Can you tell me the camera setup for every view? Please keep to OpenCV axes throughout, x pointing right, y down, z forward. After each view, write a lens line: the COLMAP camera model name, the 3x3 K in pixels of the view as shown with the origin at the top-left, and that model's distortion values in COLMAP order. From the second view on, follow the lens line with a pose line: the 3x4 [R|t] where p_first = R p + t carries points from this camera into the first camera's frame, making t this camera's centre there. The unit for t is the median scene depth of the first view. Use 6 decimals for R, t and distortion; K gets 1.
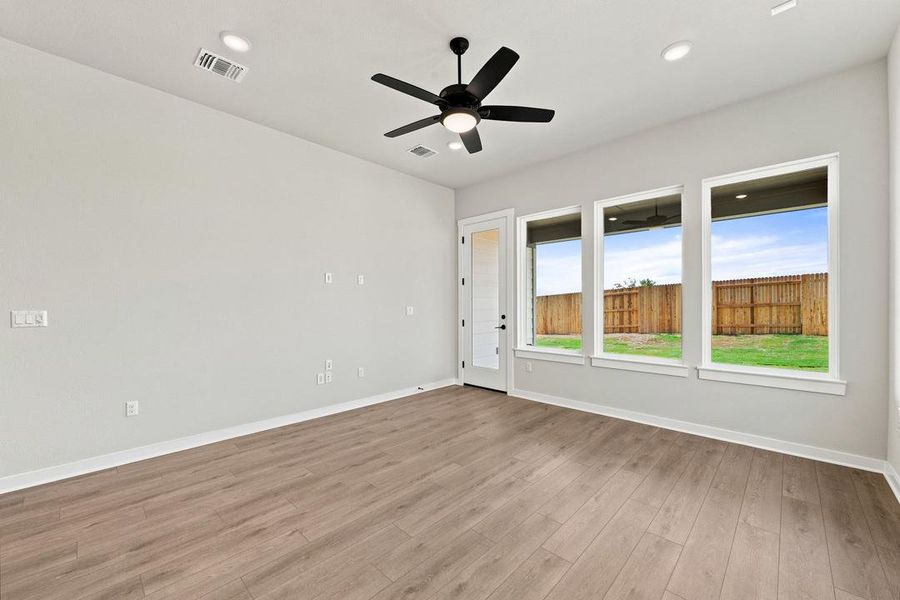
lens RADIAL K [[356.4, 0, 449.3], [0, 356.4, 304.2], [0, 0, 1]] dist [-0.000536, 0.000253]
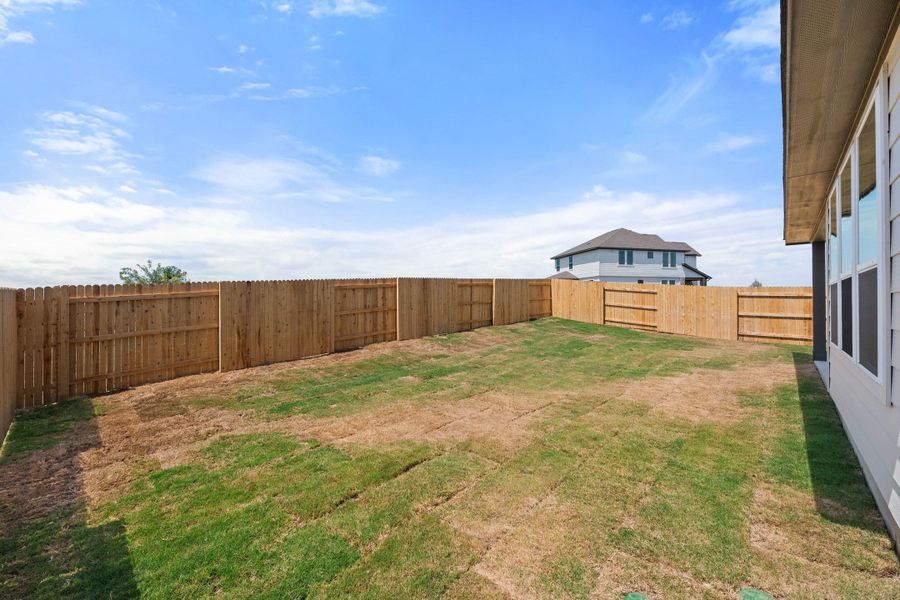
lens RADIAL K [[369.7, 0, 449.7], [0, 369.7, 301.7], [0, 0, 1]] dist [-0.001439, 0.000080]
pose [[-0.024751, 0.009006, 0.999653, -0.894214], [0.004447, 0.999951, -0.008899, 0.030220], [-0.999684, 0.004225, -0.024790, 3.343574]]
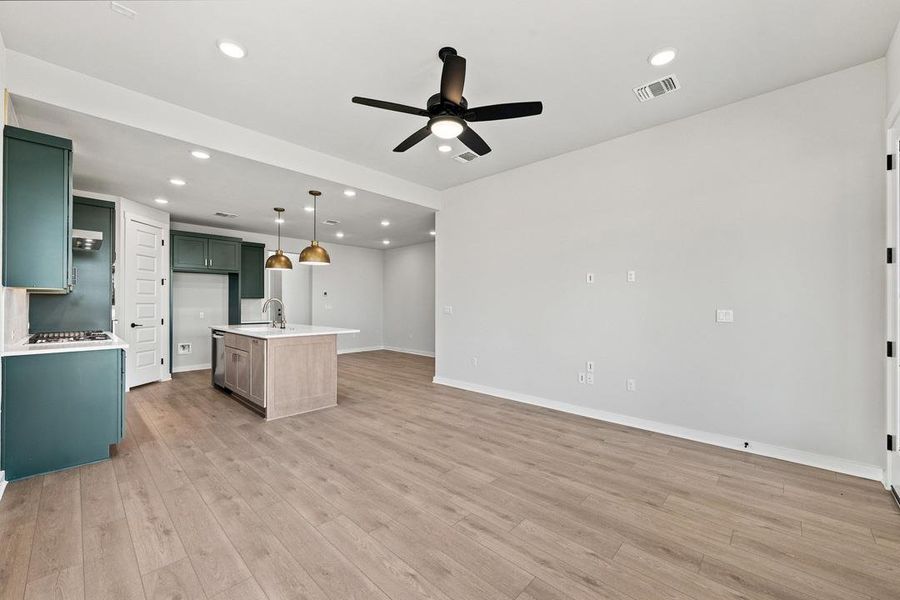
lens RADIAL K [[356.4, 0, 449.3], [0, 356.4, 304.2], [0, 0, 1]] dist [-0.000536, 0.000253]
pose [[0.005508, 0.002631, -0.999981, 0.687684], [-0.004794, 0.999985, 0.002605, -0.001297], [0.999973, 0.004779, 0.005520, 0.651541]]
